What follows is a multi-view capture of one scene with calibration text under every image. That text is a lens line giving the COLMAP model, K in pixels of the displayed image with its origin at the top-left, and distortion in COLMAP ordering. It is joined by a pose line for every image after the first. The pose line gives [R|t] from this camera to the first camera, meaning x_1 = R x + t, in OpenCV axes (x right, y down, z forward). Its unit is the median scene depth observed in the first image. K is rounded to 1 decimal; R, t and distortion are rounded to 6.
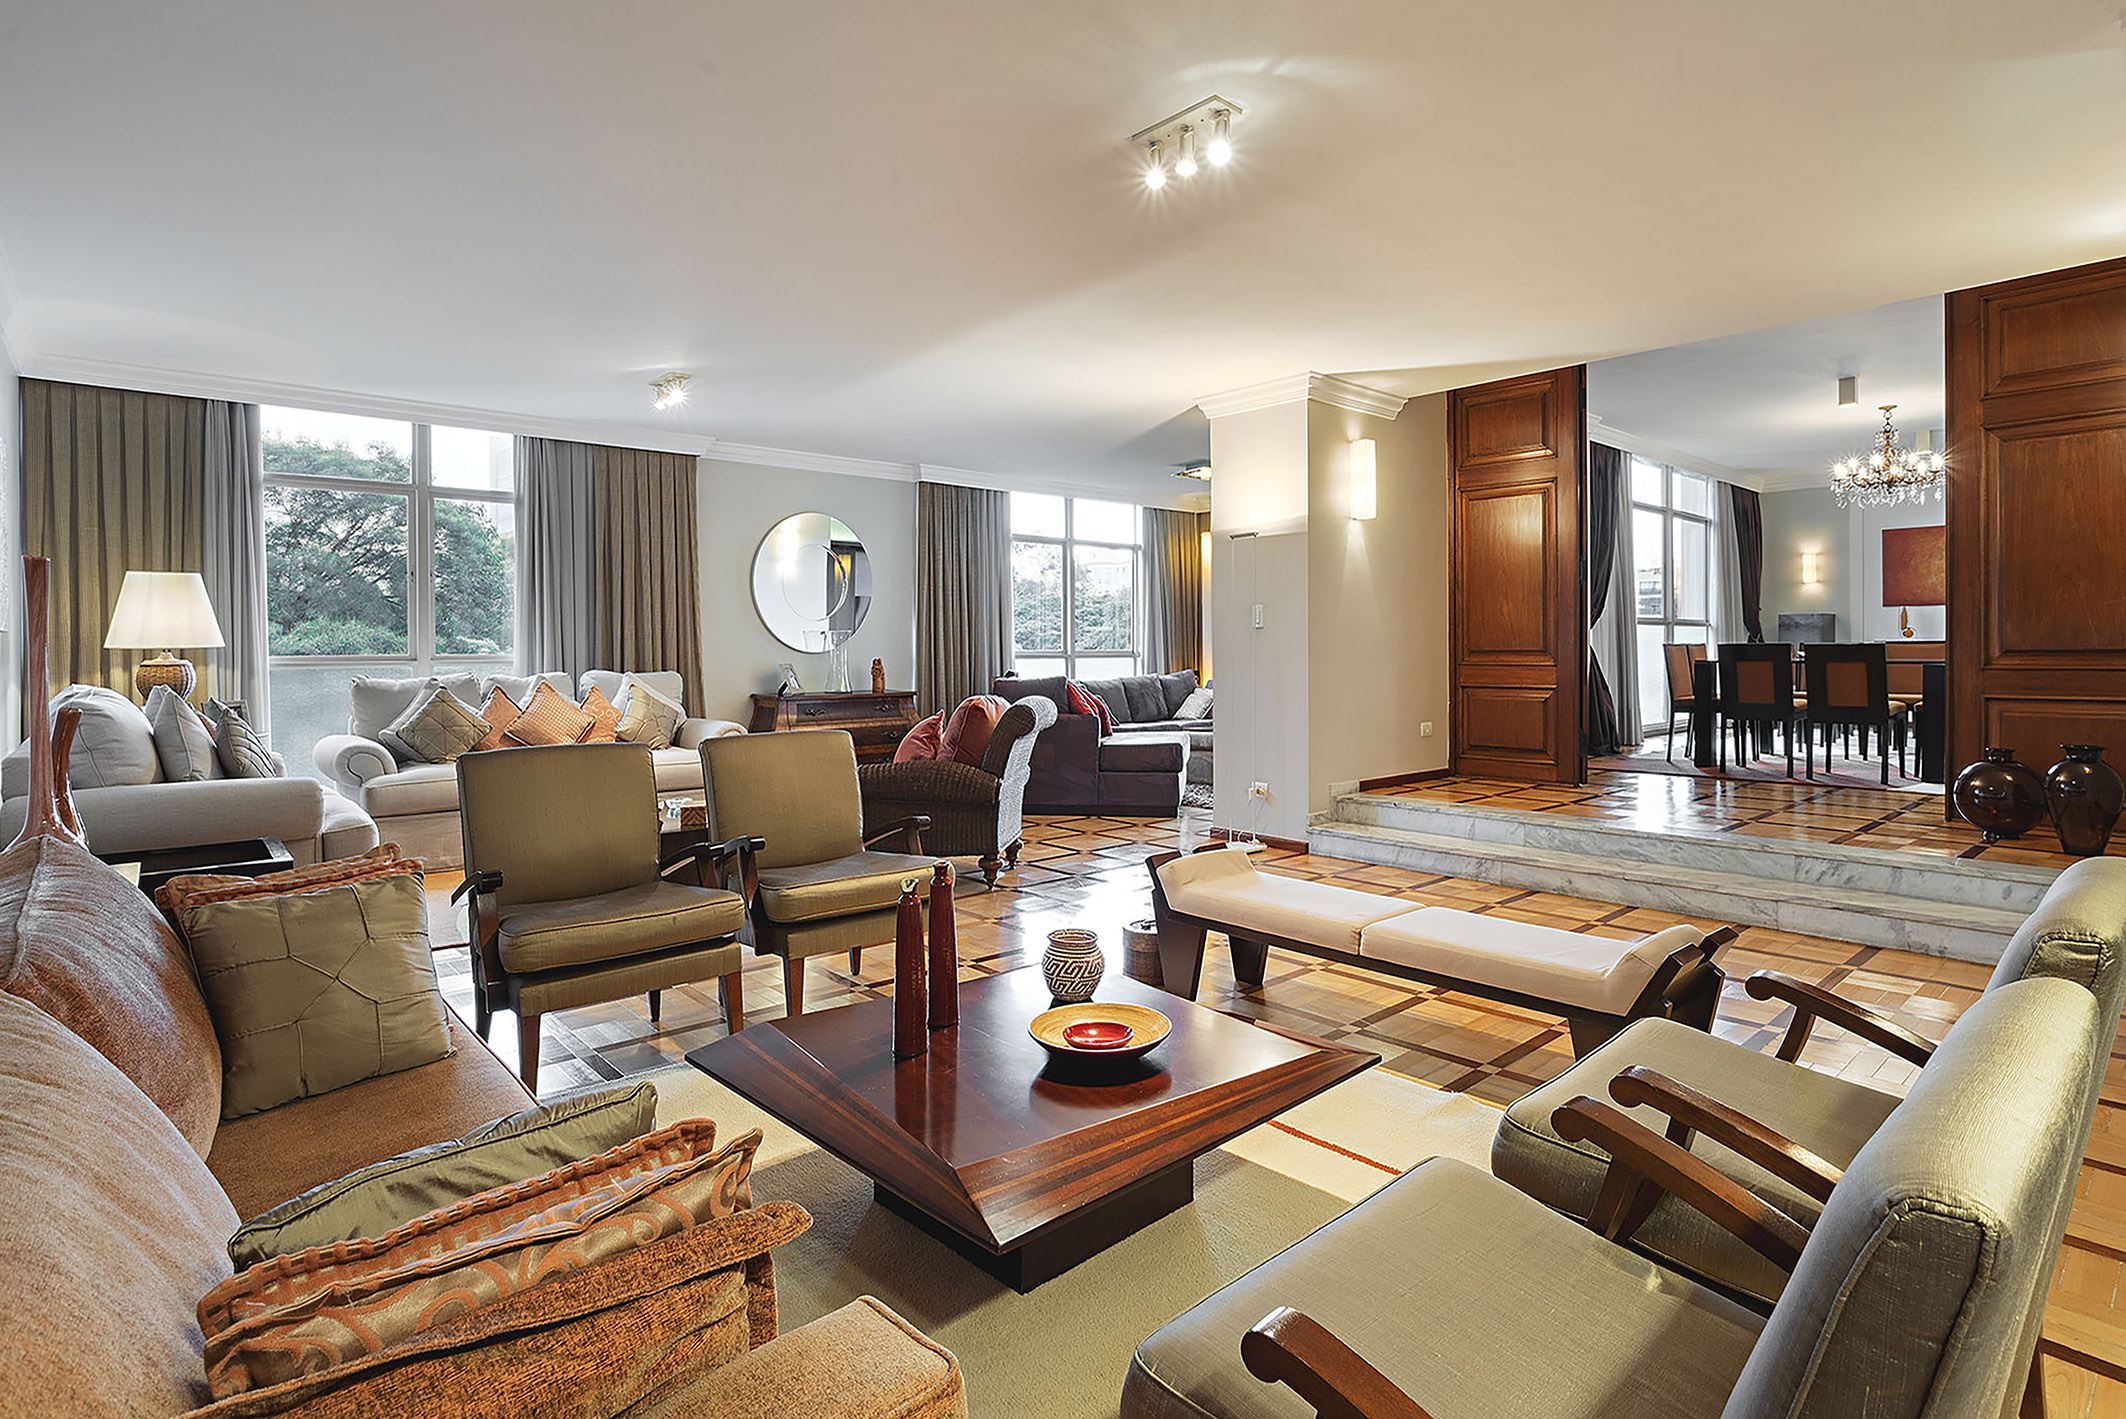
lens RADIAL K [[1123.5, 0, 1057.7], [0, 1123.5, 676.0], [0, 0, 1]] dist [0.033480, -0.000267]
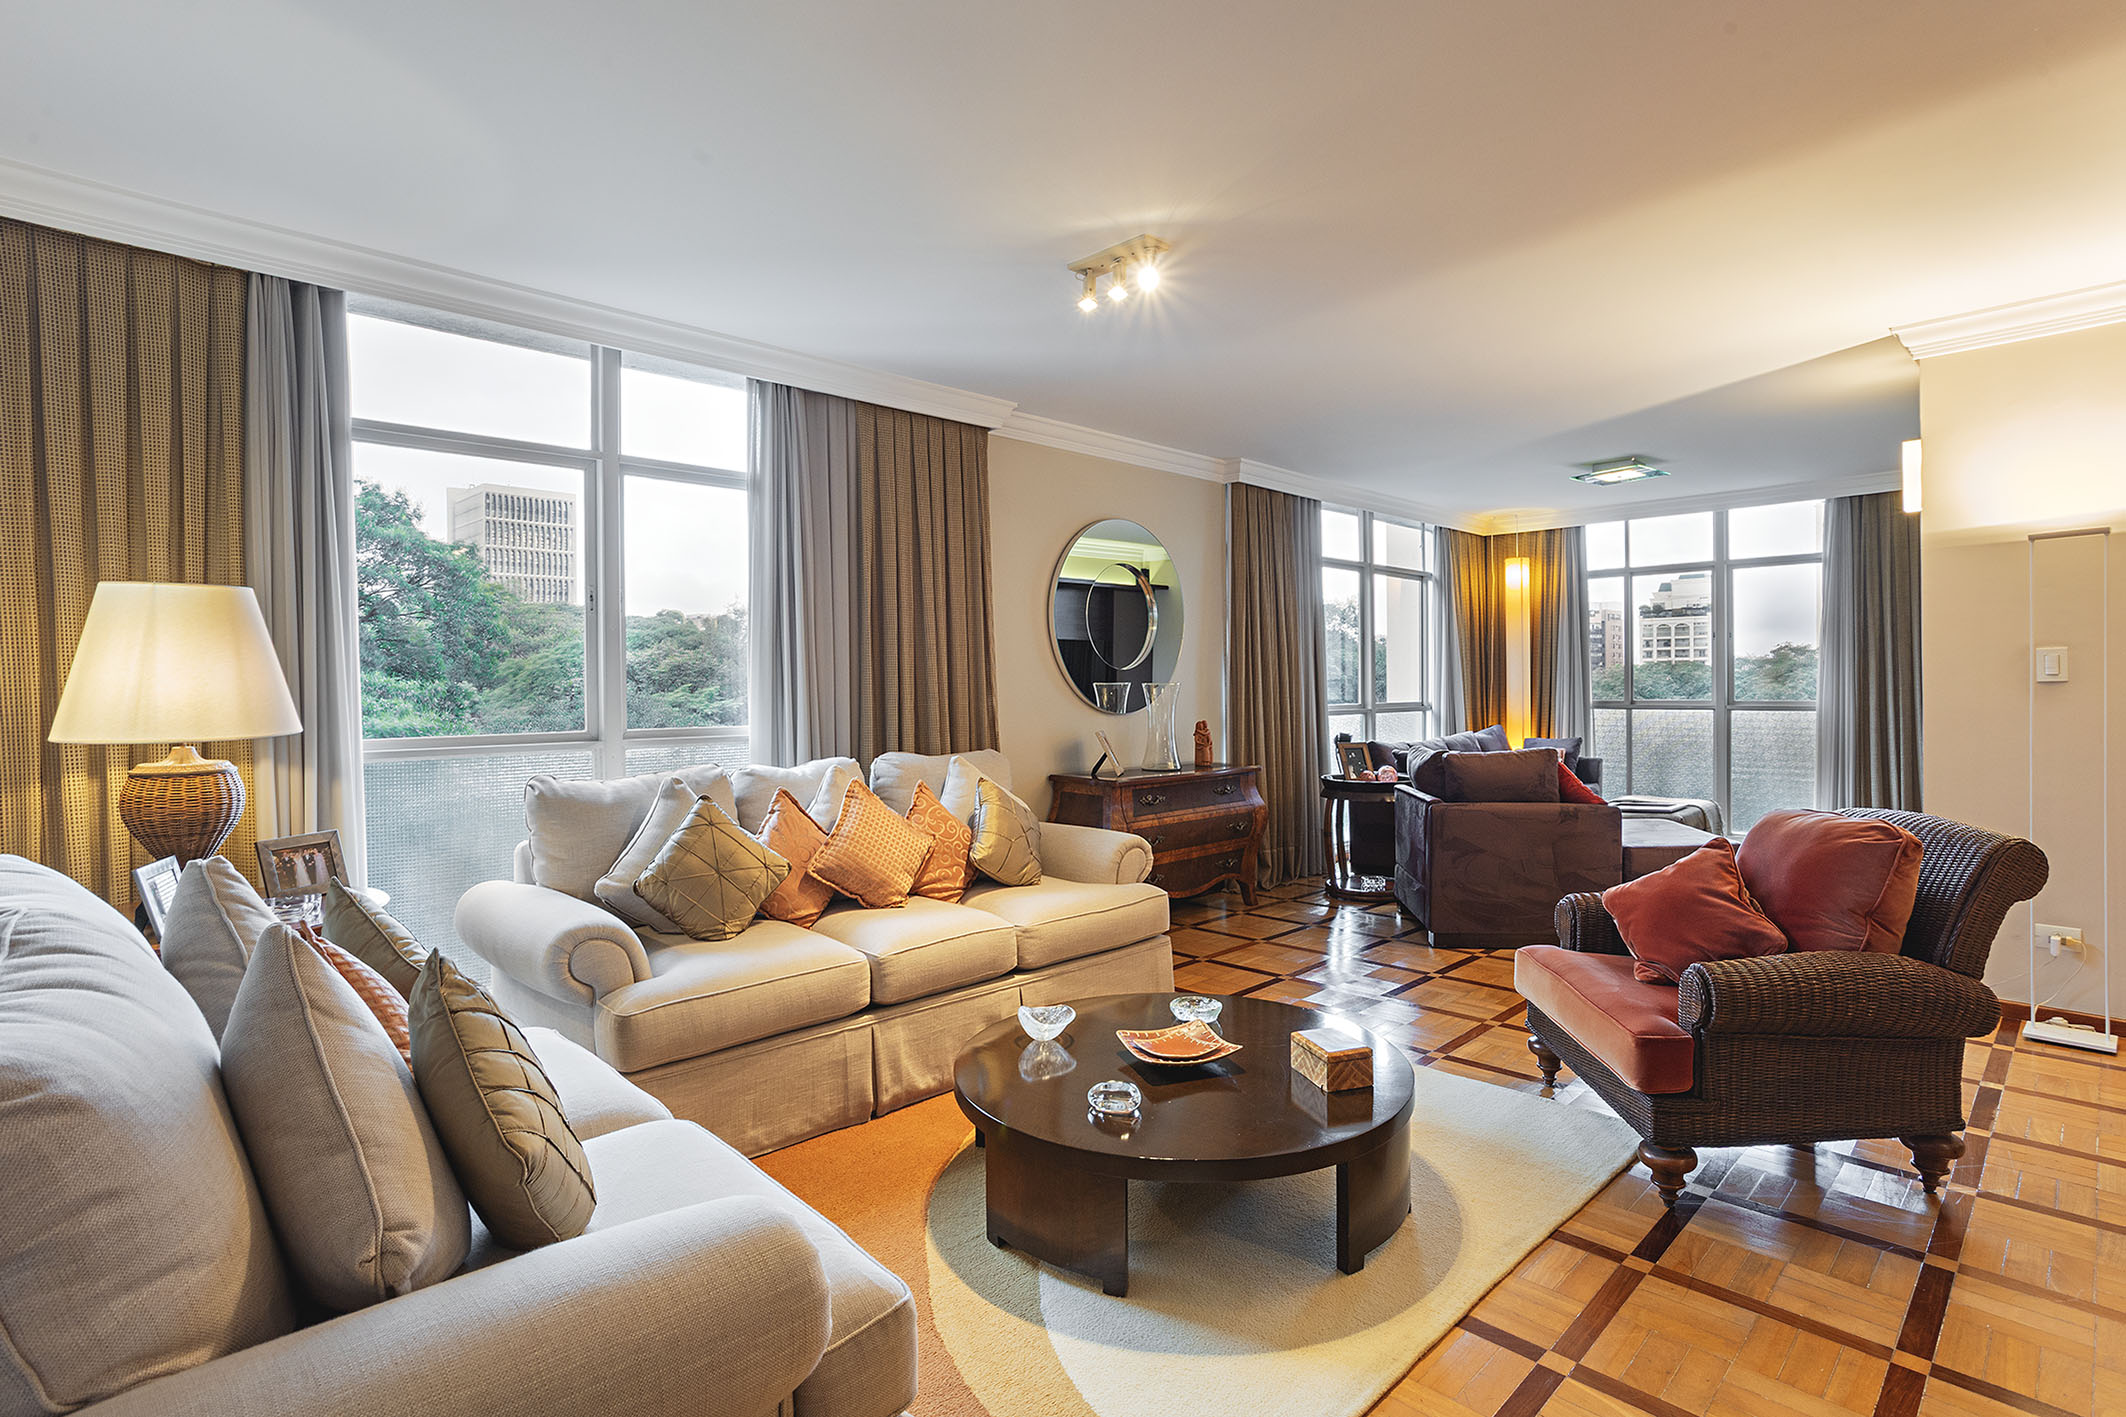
lens RADIAL K [[987.8, 0, 1068.5], [0, 987.8, 690.5], [0, 0, 1]] dist [-0.001455, 0.010727]
pose [[0.993657, -0.003900, 0.112389, -0.411385], [0.006075, 0.999801, -0.019009, -0.030352], [-0.112292, 0.019572, 0.993482, 0.491262]]
